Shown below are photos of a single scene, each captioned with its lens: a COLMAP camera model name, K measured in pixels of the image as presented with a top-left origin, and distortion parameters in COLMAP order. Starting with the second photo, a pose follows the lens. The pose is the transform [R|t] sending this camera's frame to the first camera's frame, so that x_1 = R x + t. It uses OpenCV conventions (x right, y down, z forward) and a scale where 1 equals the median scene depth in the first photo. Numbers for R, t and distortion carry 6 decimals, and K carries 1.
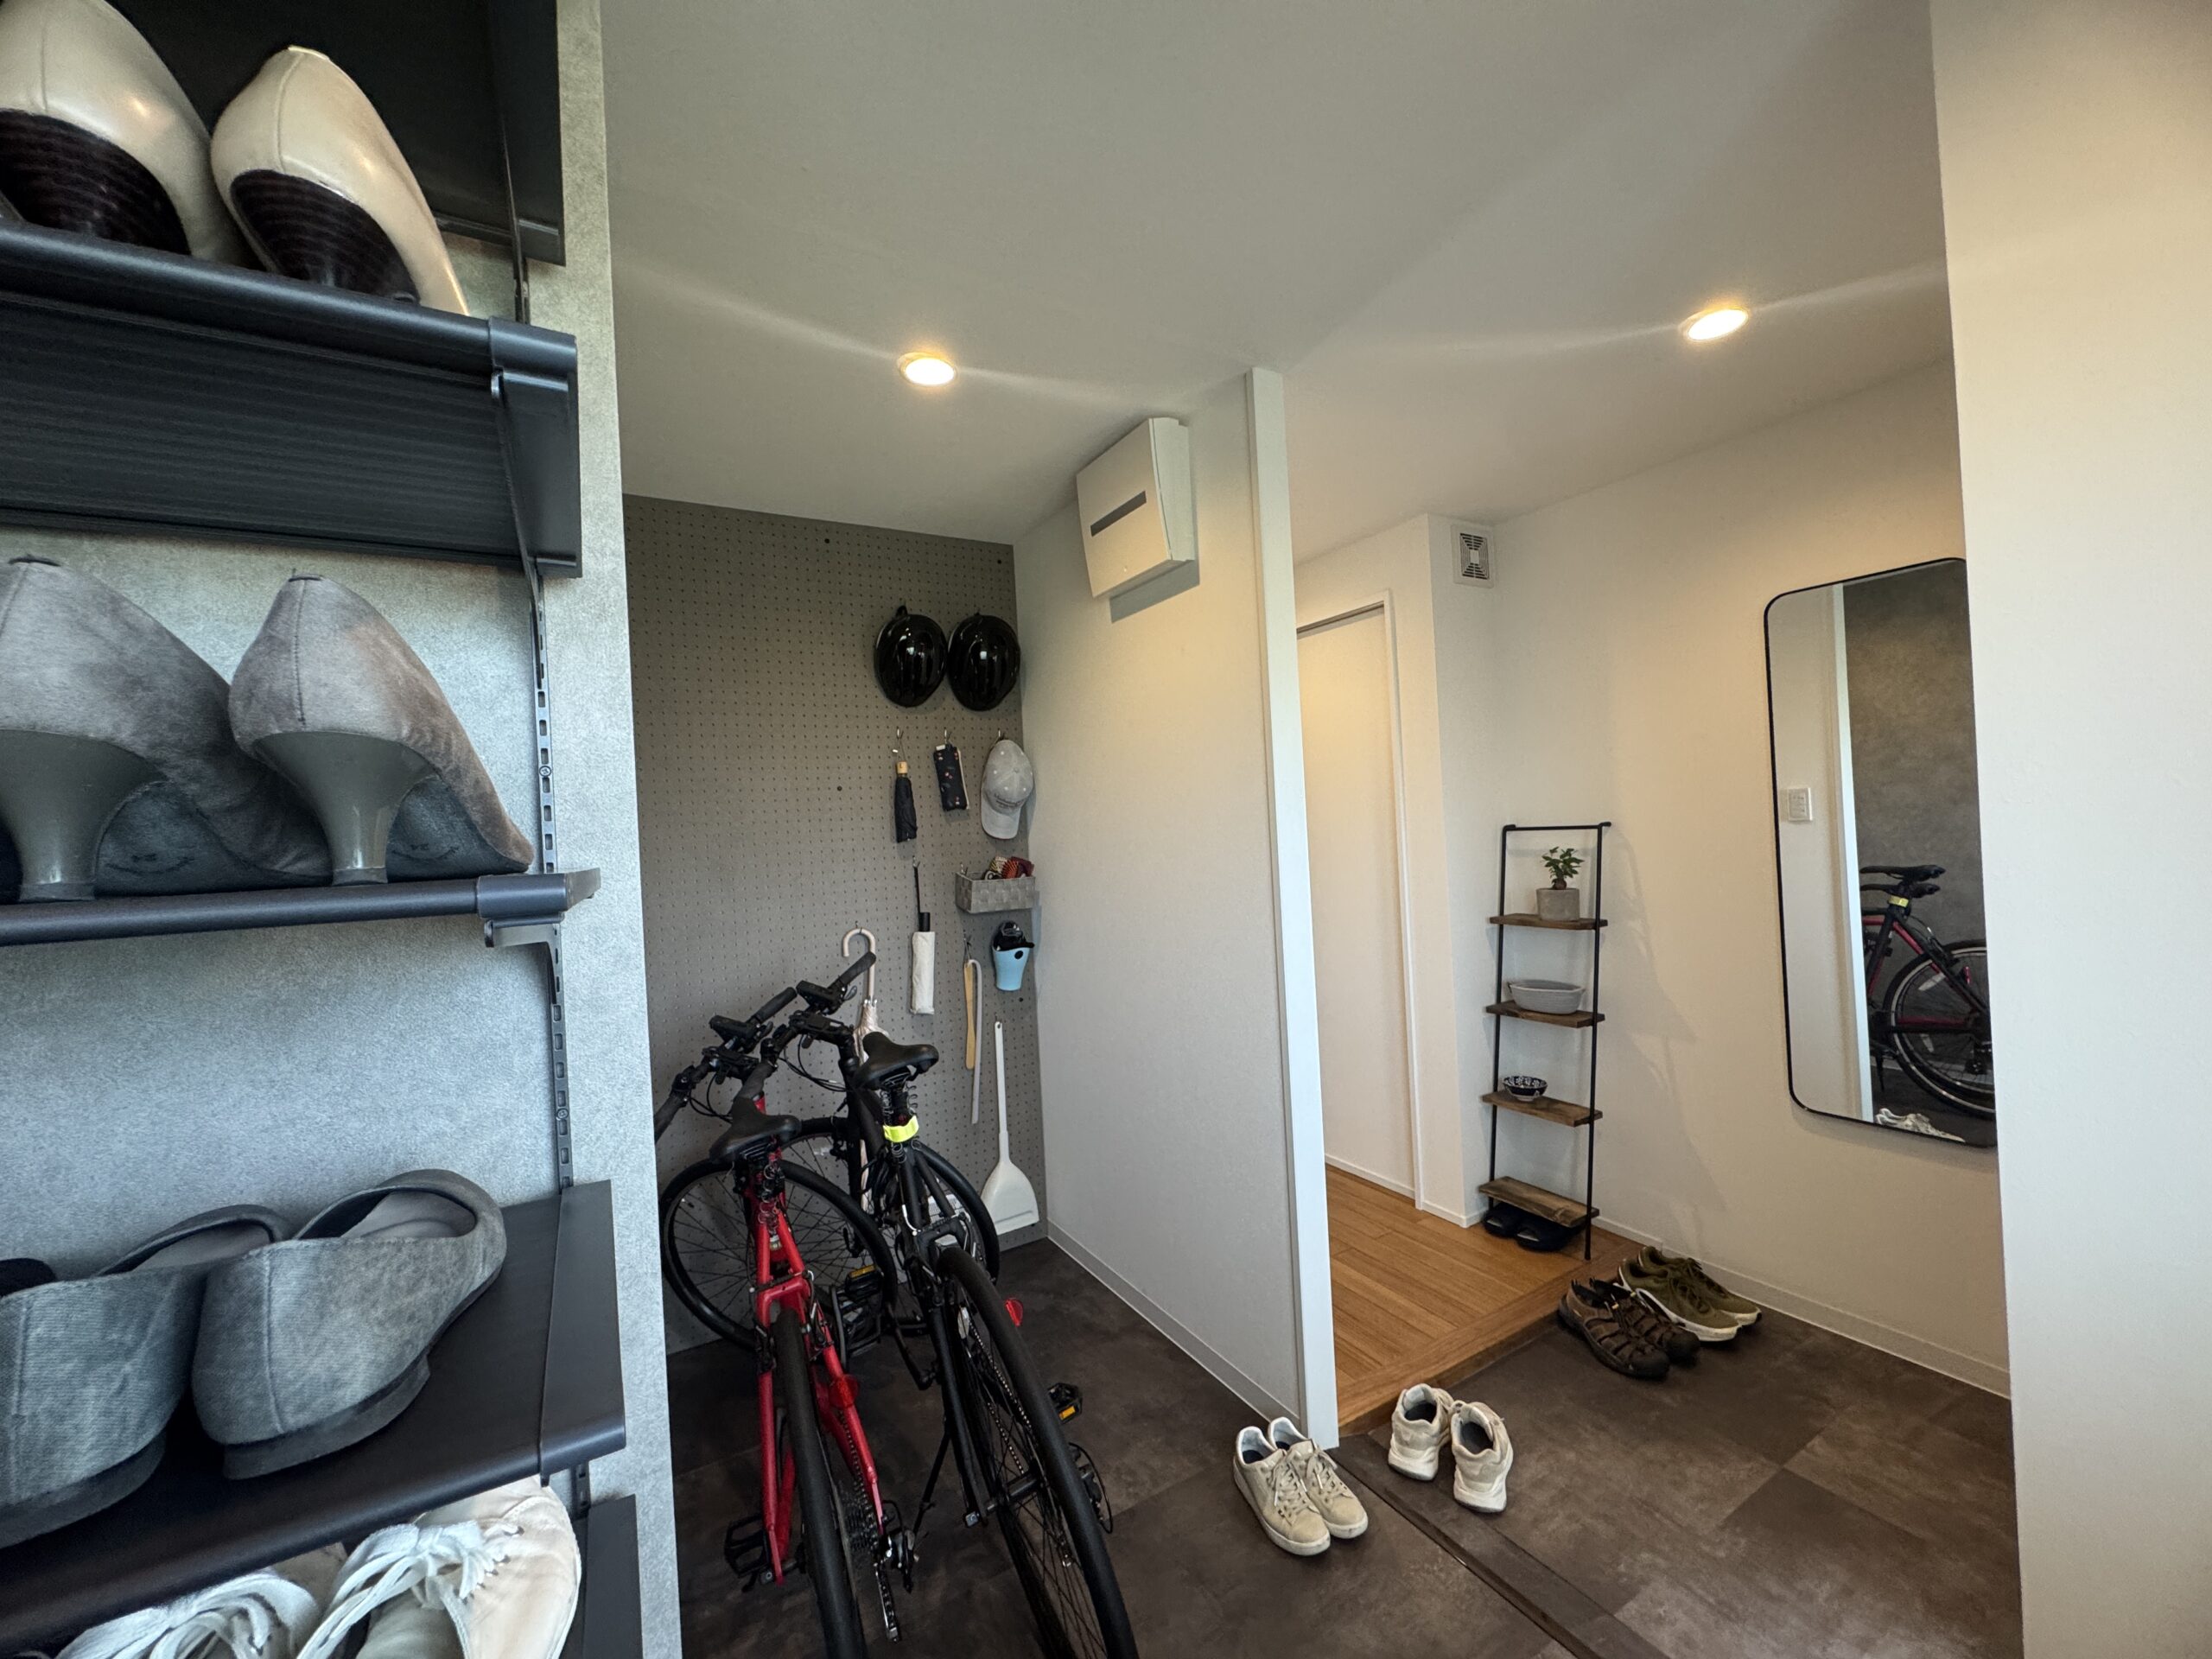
lens RADIAL K [[875.4, 0, 1106.0], [0, 875.4, 829.5], [0, 0, 1]] dist [-0.000758, 0.000200]
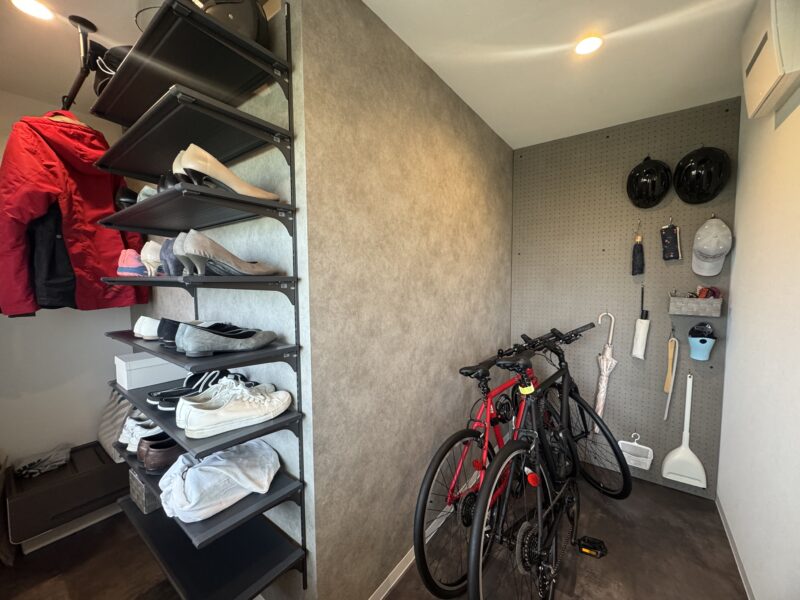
lens RADIAL K [[316.6, 0, 400.0], [0, 316.6, 300.0], [0, 0, 1]] dist [-0.000758, 0.000200]
pose [[0.383838, 0.117519, -0.915892, 0.244424], [-0.014638, 0.992518, 0.121216, -0.009810], [0.923285, -0.033120, 0.382686, 0.186594]]
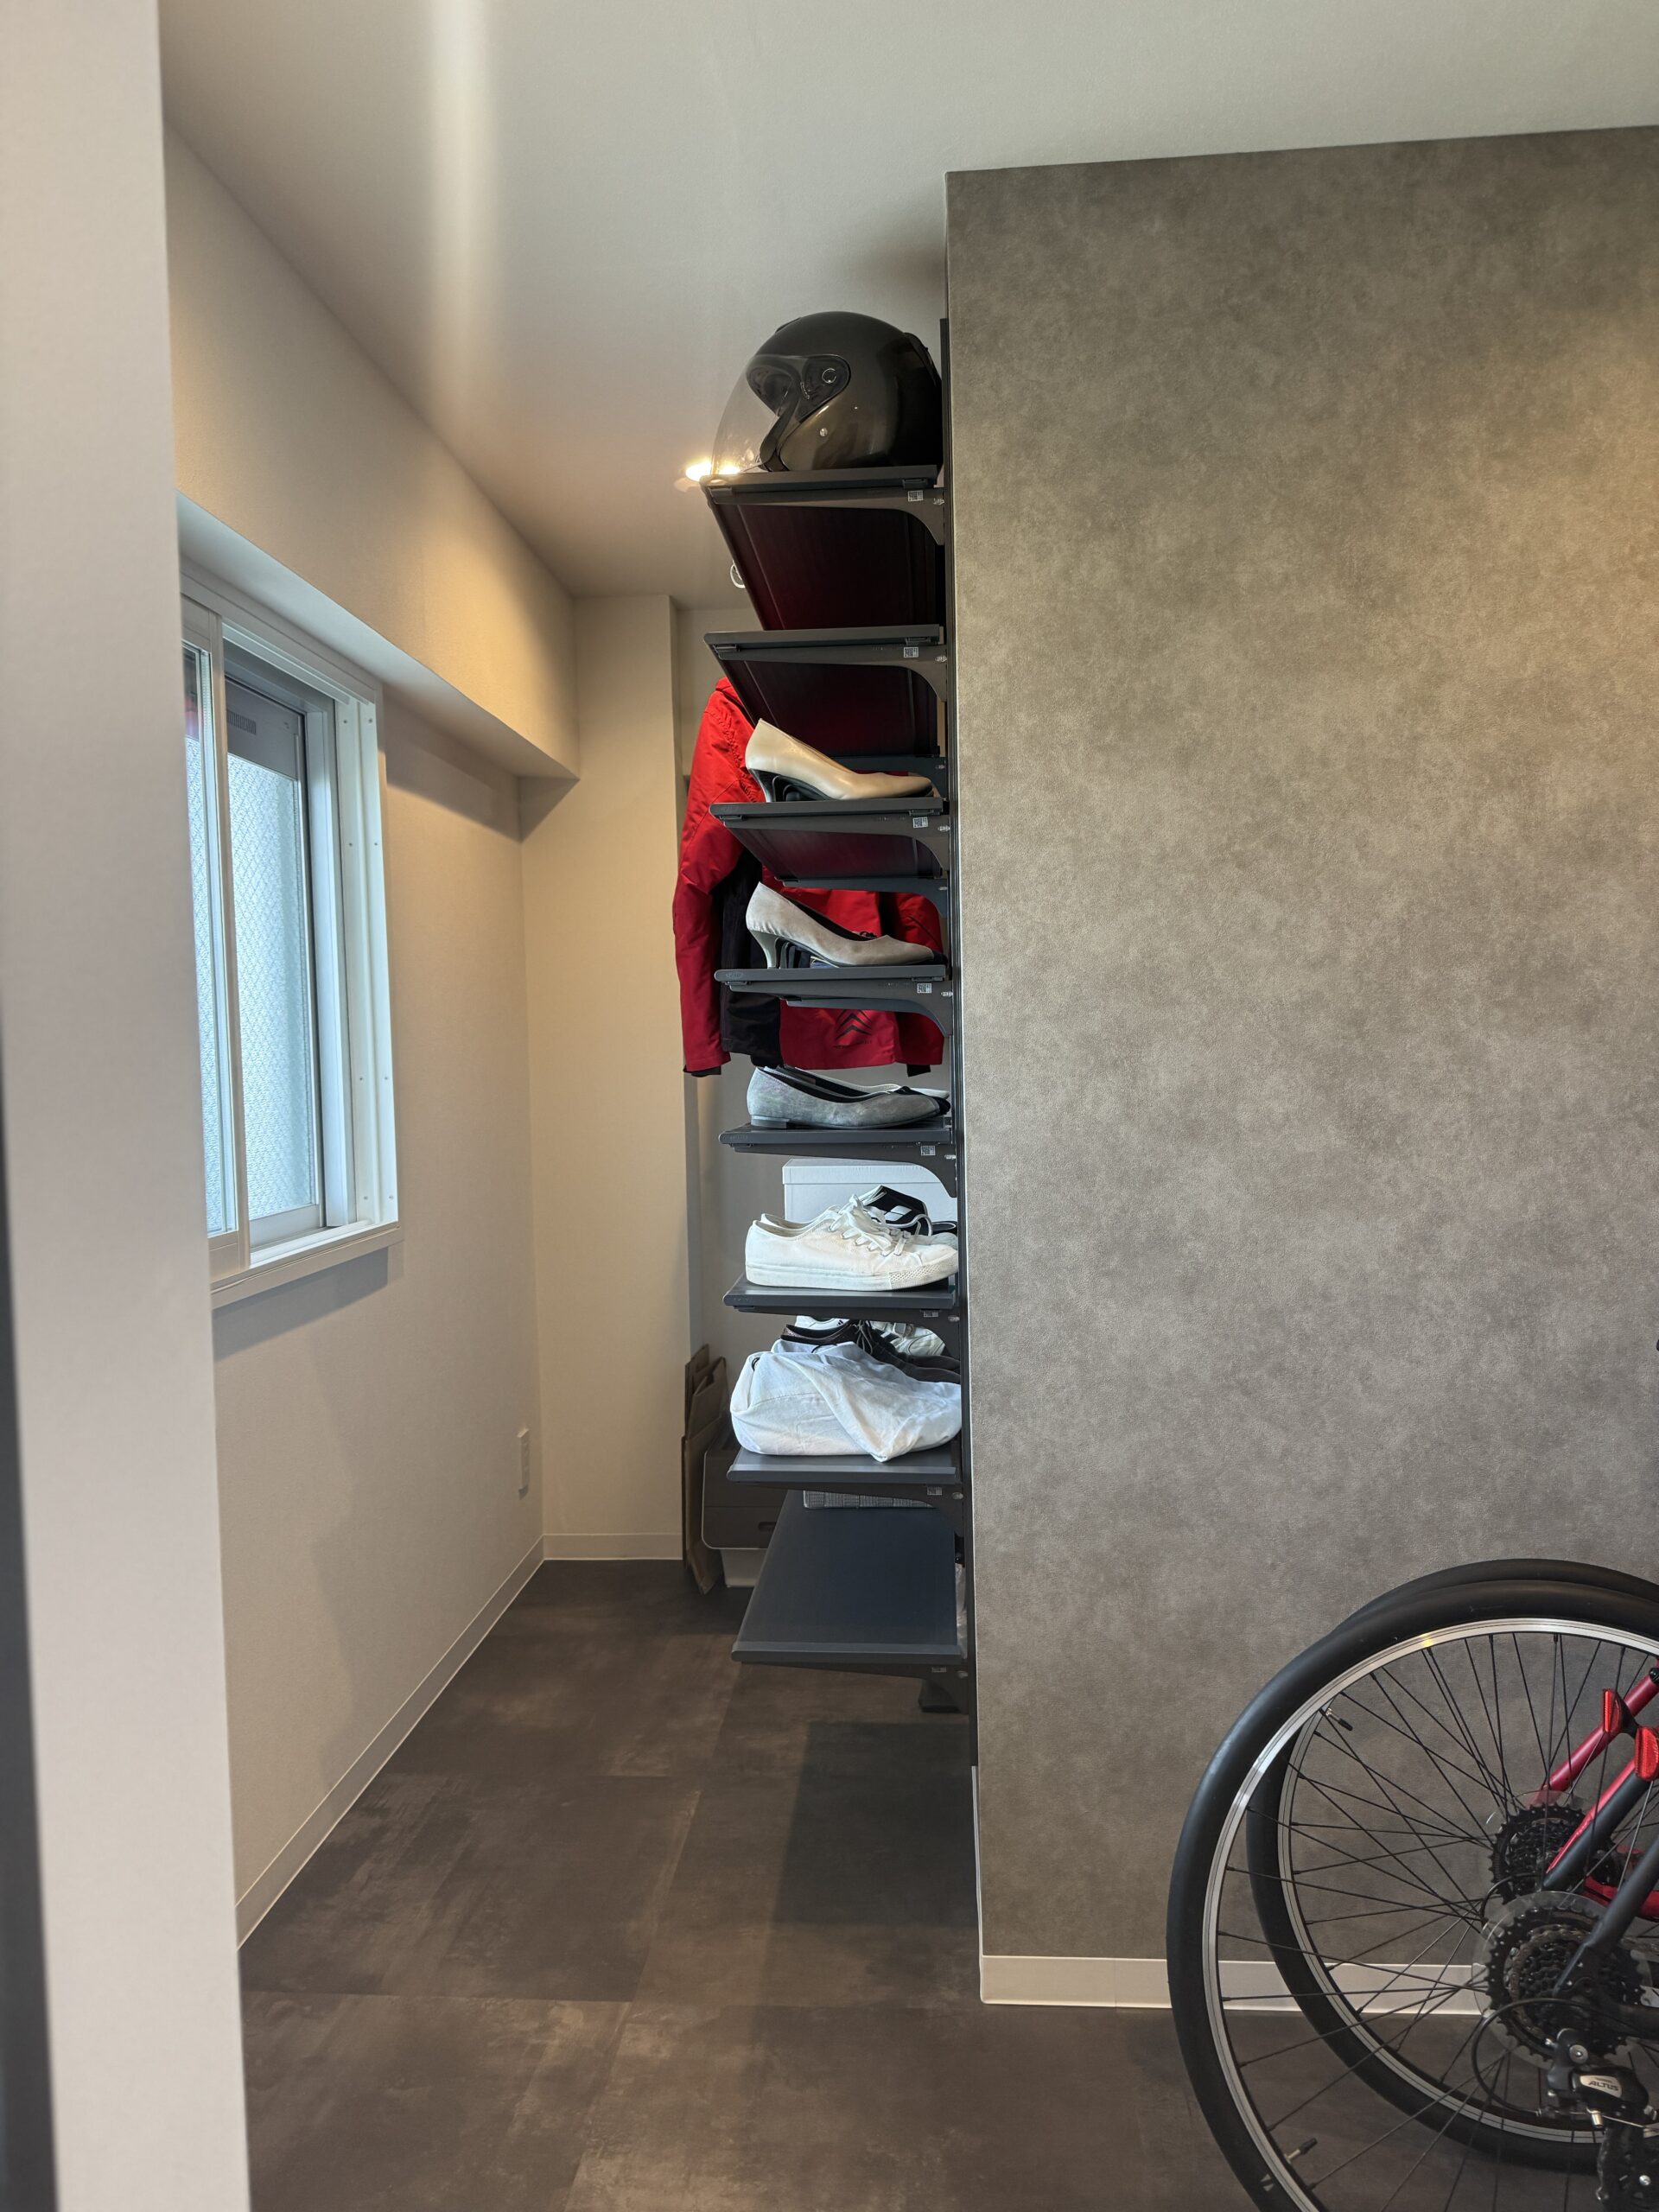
lens RADIAL K [[1552.7, 0, 829.8], [0, 1552.7, 1140.1], [0, 0, 1]] dist [0.090428, -0.133789]
pose [[-0.568786, 0.114578, -0.814466, 0.505907], [0.054084, 0.993316, 0.101968, 0.012764], [0.820705, 0.013948, -0.571181, 0.584690]]
